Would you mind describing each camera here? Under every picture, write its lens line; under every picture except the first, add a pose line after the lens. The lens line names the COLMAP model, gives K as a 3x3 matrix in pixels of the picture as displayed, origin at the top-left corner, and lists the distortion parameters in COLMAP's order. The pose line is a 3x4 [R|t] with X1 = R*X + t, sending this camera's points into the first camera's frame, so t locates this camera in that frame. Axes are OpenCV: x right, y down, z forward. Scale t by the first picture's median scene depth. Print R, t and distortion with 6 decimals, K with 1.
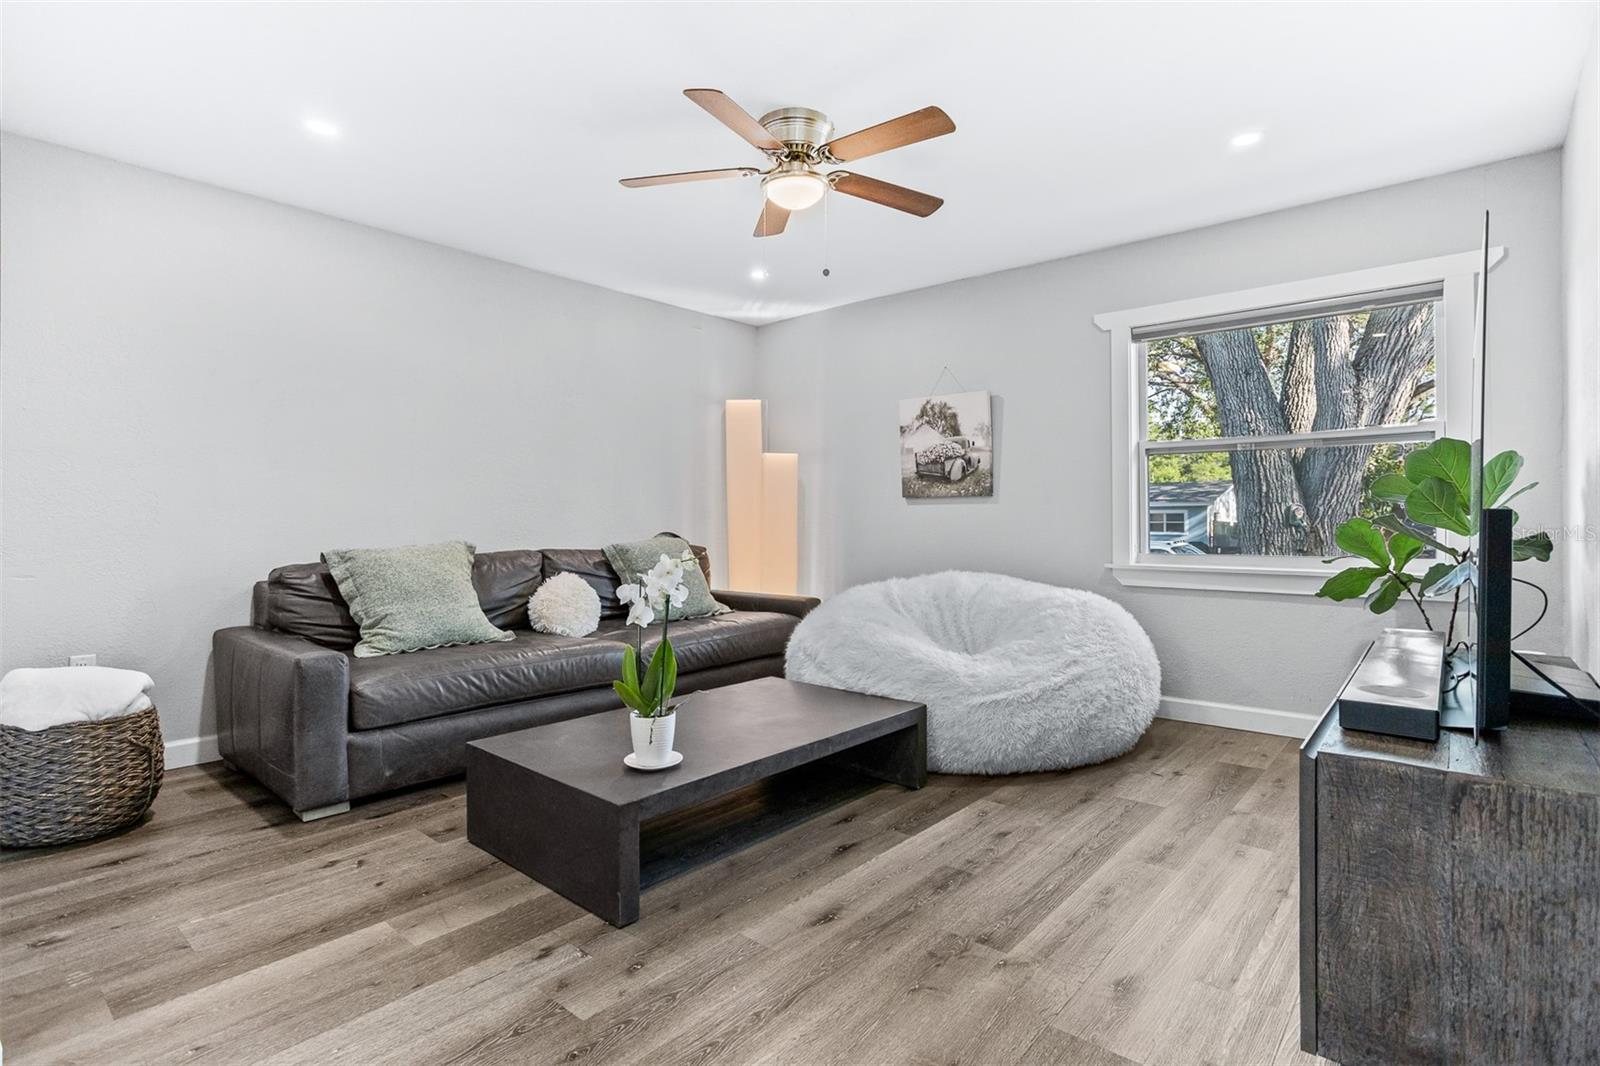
lens RADIAL K [[805.1, 0, 800.6], [0, 805.1, 508.4], [0, 0, 1]] dist [-0.024169, 0.021912]
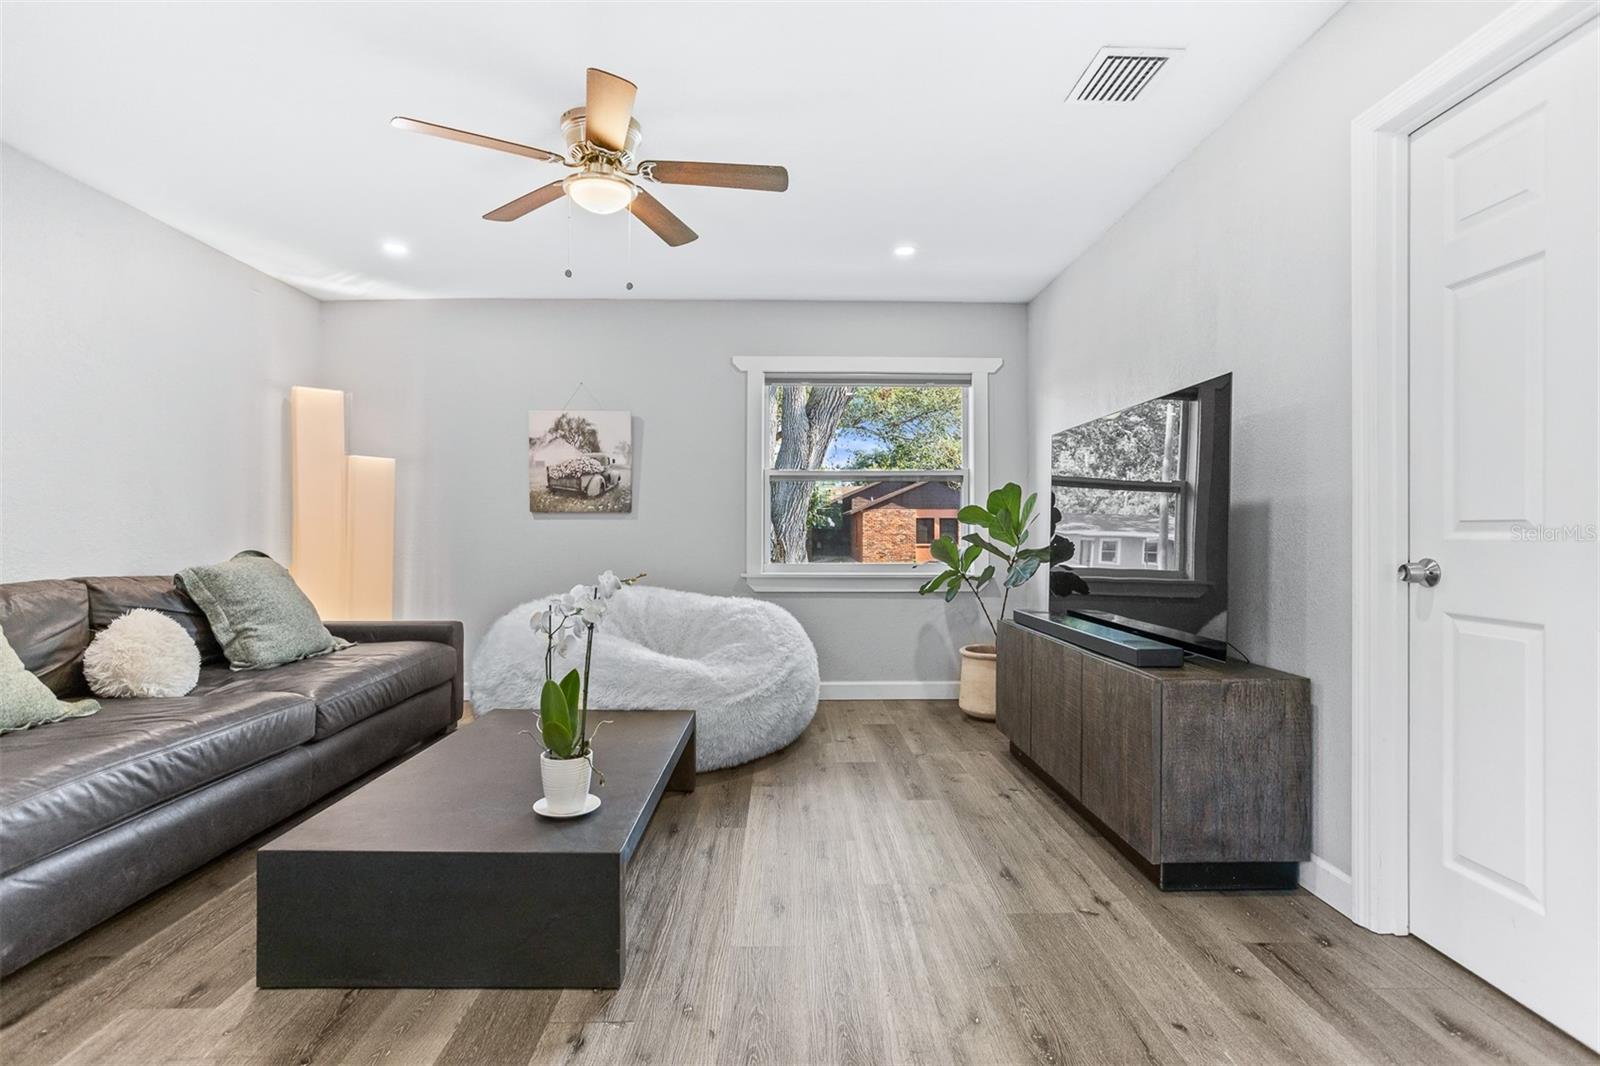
lens RADIAL K [[789.9, 0, 806.6], [0, 789.9, 526.8], [0, 0, 1]] dist [-0.022990, 0.019629]
pose [[0.740840, 0.009001, 0.671621, -0.428757], [-0.012524, 0.999921, 0.000415, -0.000267], [-0.671565, -0.008719, 0.740894, 0.131363]]
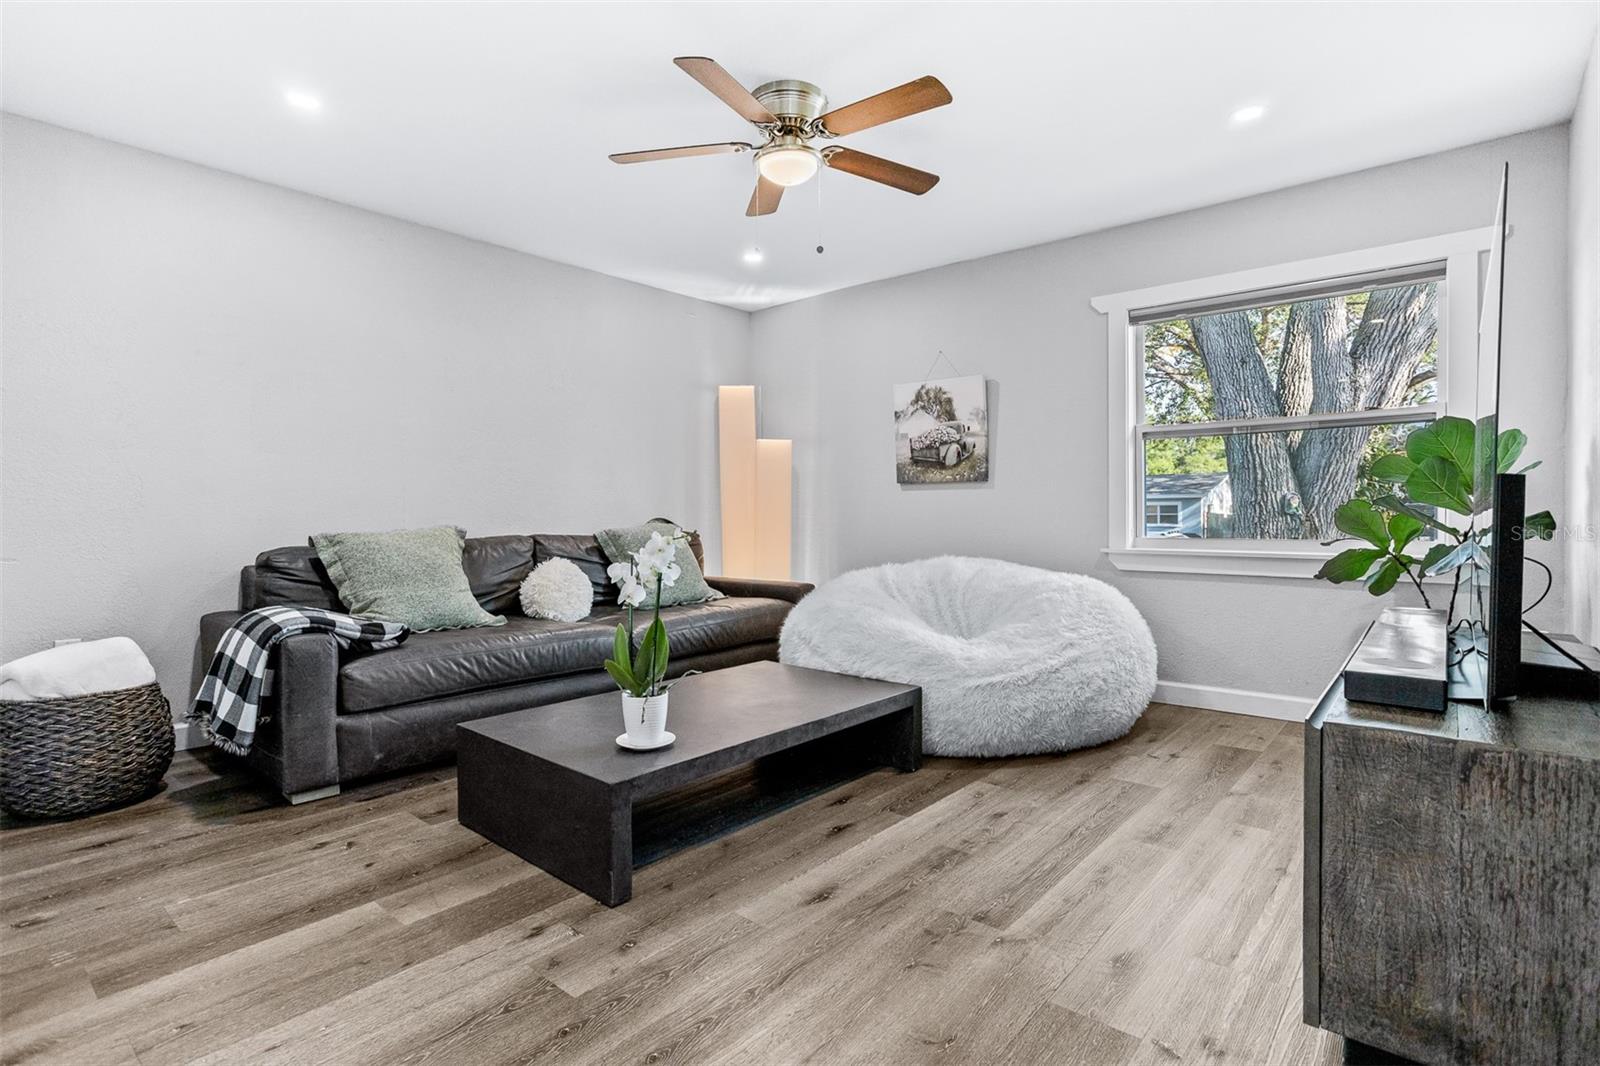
lens RADIAL K [[805.1, 0, 796.4], [0, 805.1, 516.1], [0, 0, 1]] dist [-0.024233, 0.022988]
pose [[0.999996, -0.001265, 0.002546, -0.000208], [0.001221, 0.999848, 0.017395, 0.015215], [-0.002567, -0.017392, 0.999845, 0.012078]]
